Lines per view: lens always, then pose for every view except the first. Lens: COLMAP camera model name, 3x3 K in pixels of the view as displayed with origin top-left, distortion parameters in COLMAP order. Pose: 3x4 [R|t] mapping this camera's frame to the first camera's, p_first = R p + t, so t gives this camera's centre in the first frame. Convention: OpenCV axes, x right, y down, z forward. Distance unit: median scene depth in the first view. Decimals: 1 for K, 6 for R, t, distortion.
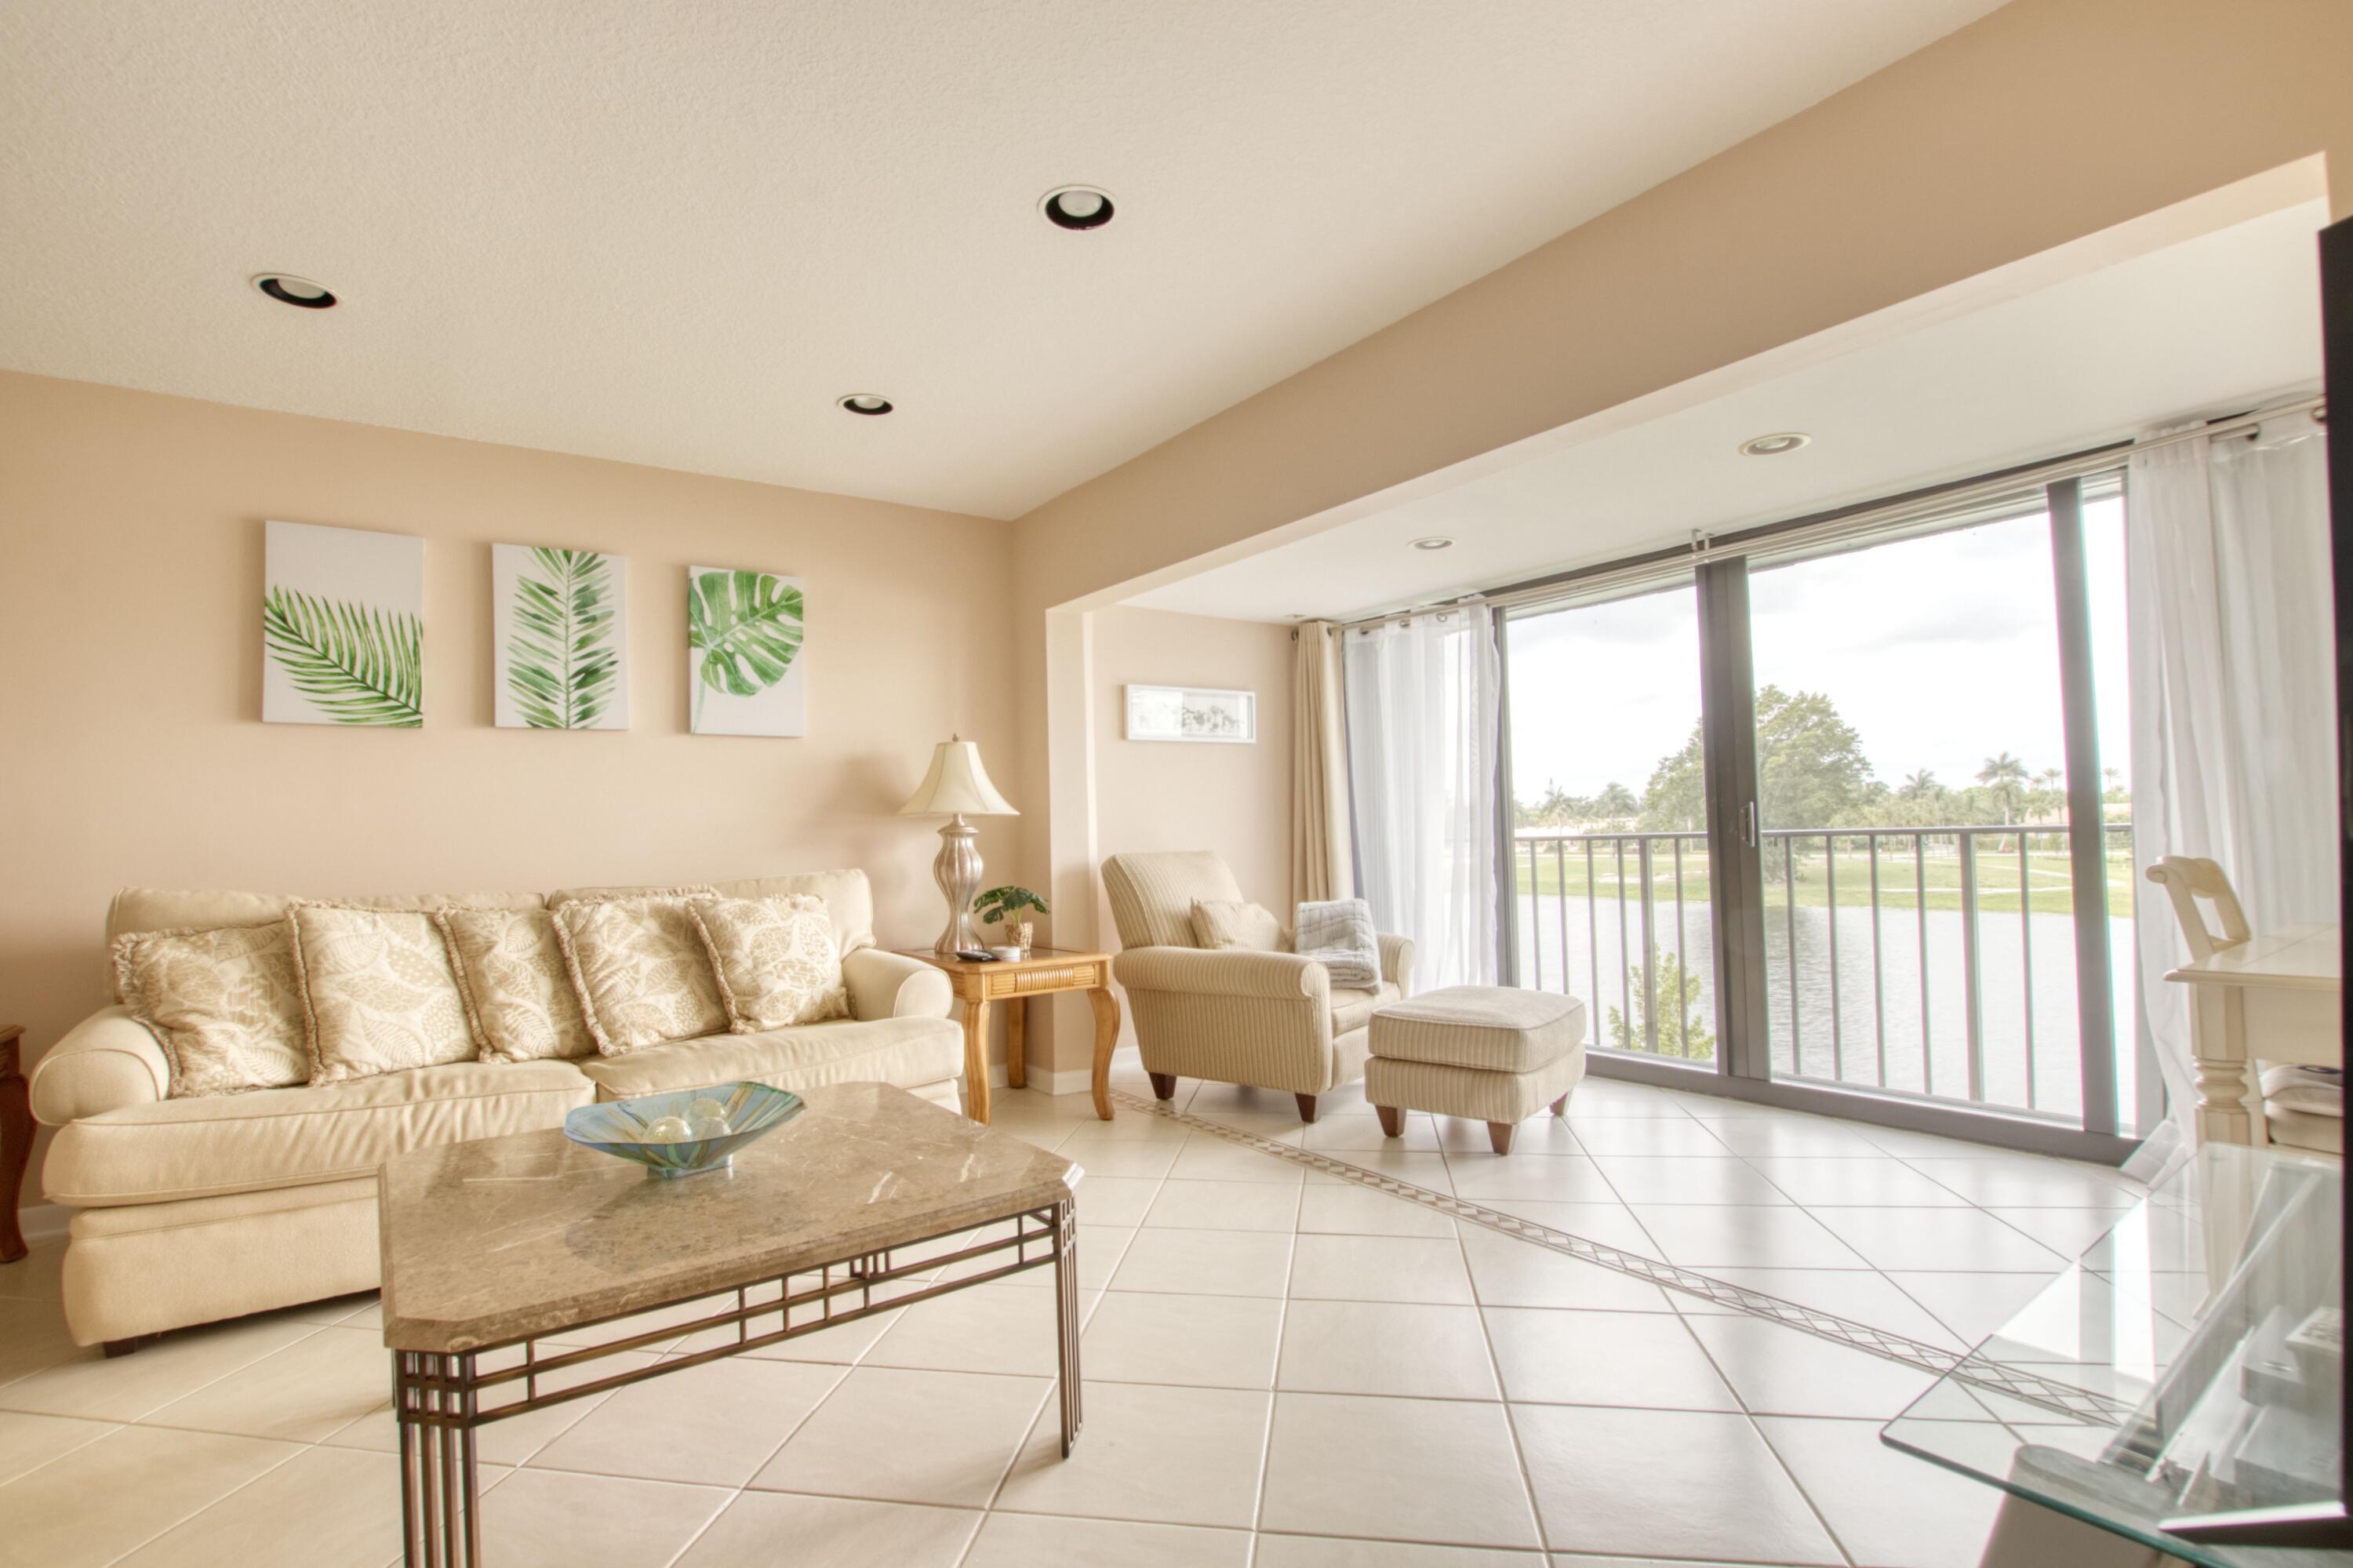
lens RADIAL K [[1090.9, 0, 1167.9], [0, 1090.9, 798.9], [0, 0, 1]] dist [-0.039822, 0.006006]
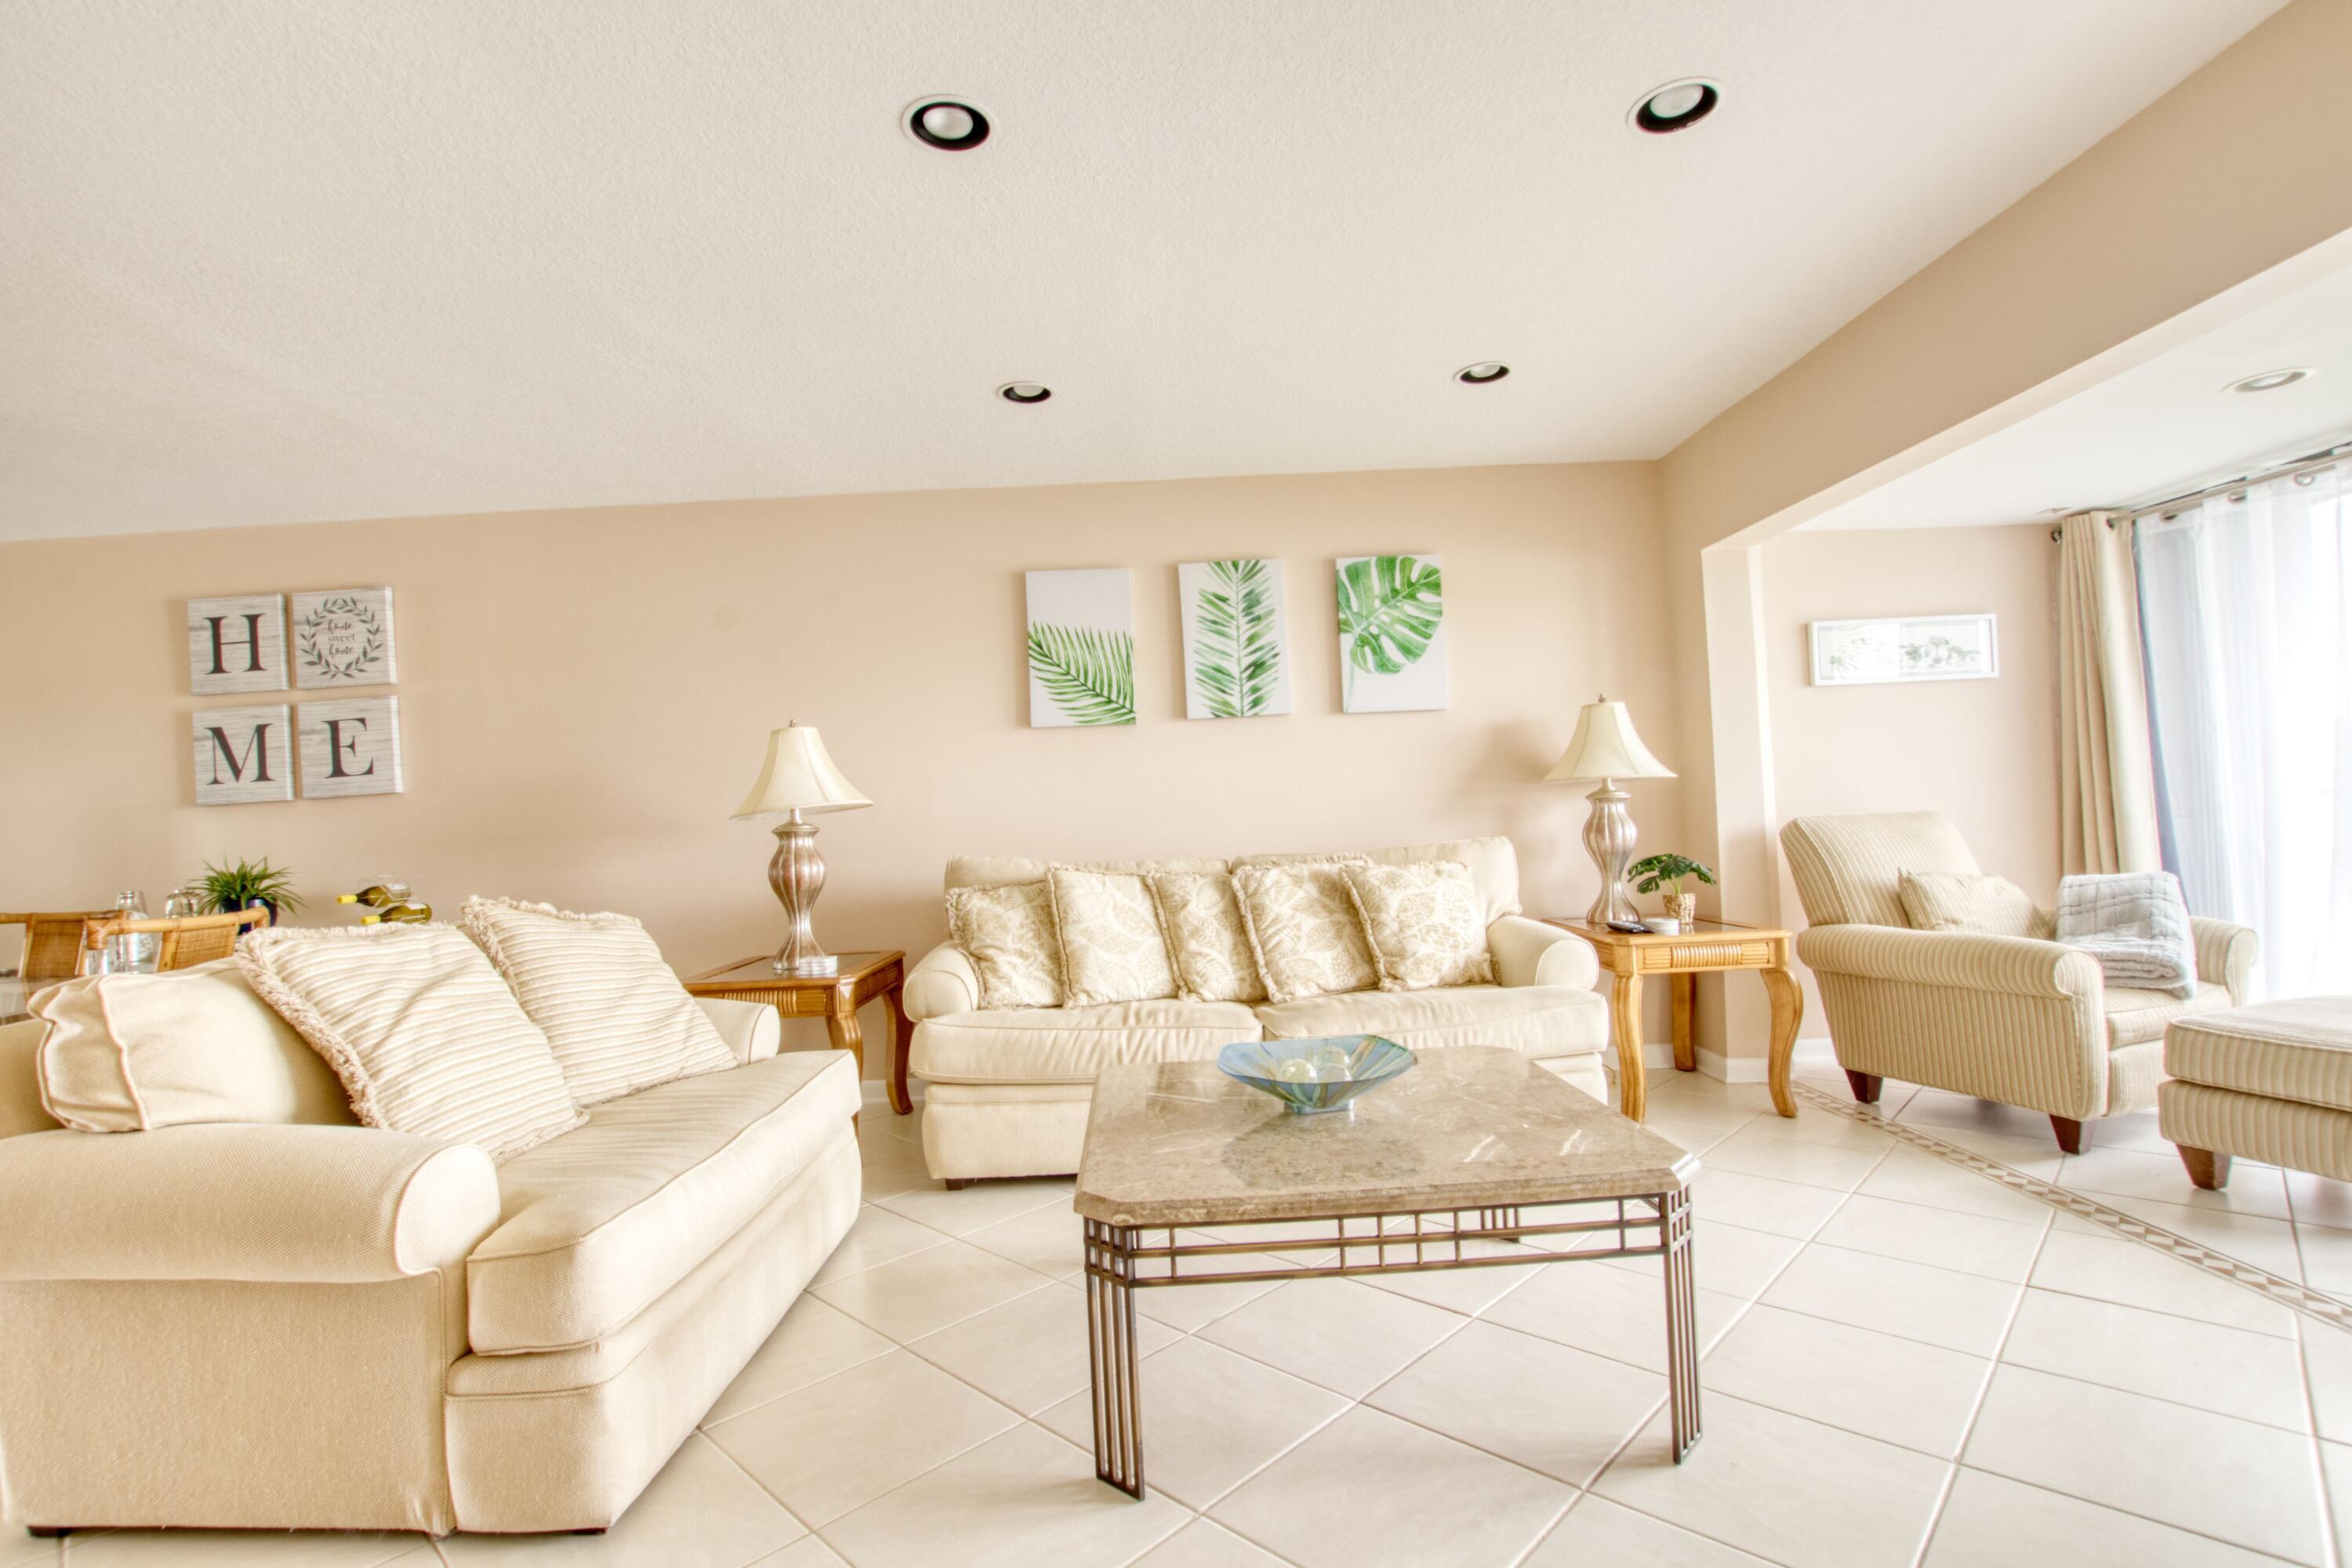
lens RADIAL K [[1090.4, 0, 1167.4], [0, 1090.4, 798.9], [0, 0, 1]] dist [-0.039822, 0.006006]
pose [[0.816578, -0.024309, -0.576723, 0.055214], [0.042207, 0.998953, 0.017654, -0.001759], [0.575690, -0.038758, 0.816749, 0.002749]]
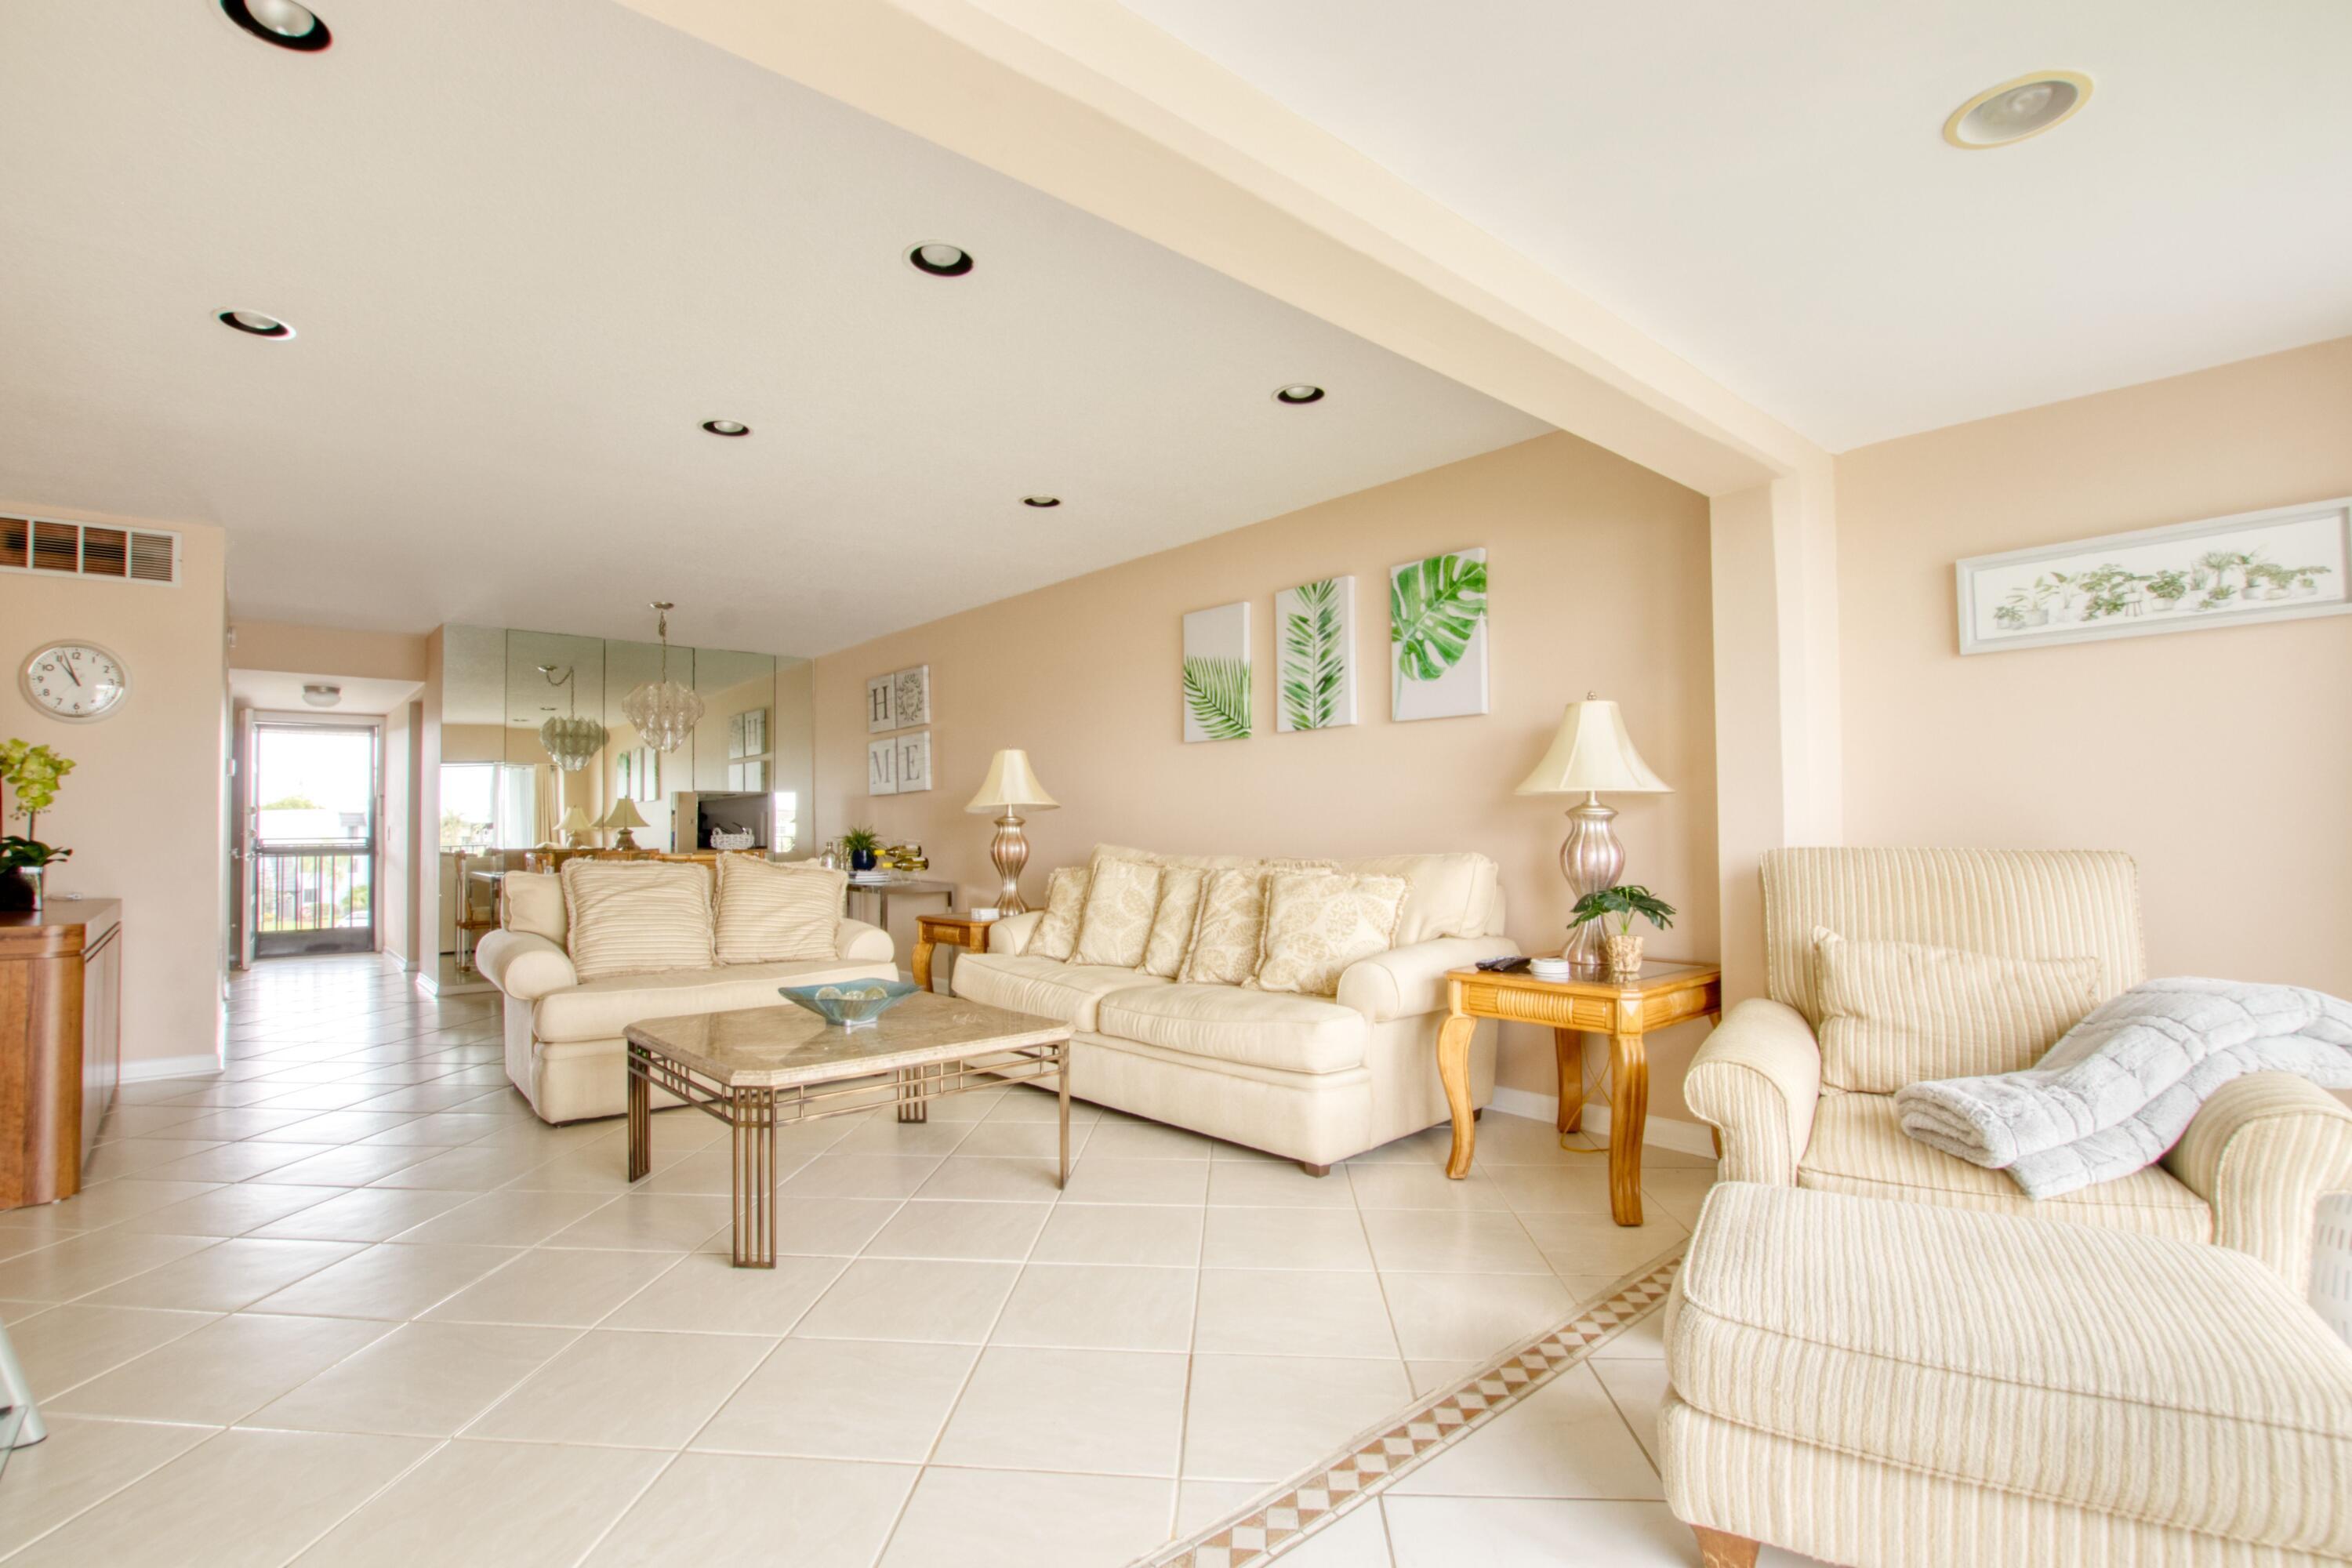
lens RADIAL K [[1090.4, 0, 1167.4], [0, 1090.4, 798.9], [0, 0, 1]] dist [-0.039822, 0.006006]
pose [[0.093956, -0.003226, -0.995571, 0.811030], [0.037902, 0.999281, 0.000339, 0.010508], [0.994855, -0.037766, 0.094011, 0.860979]]
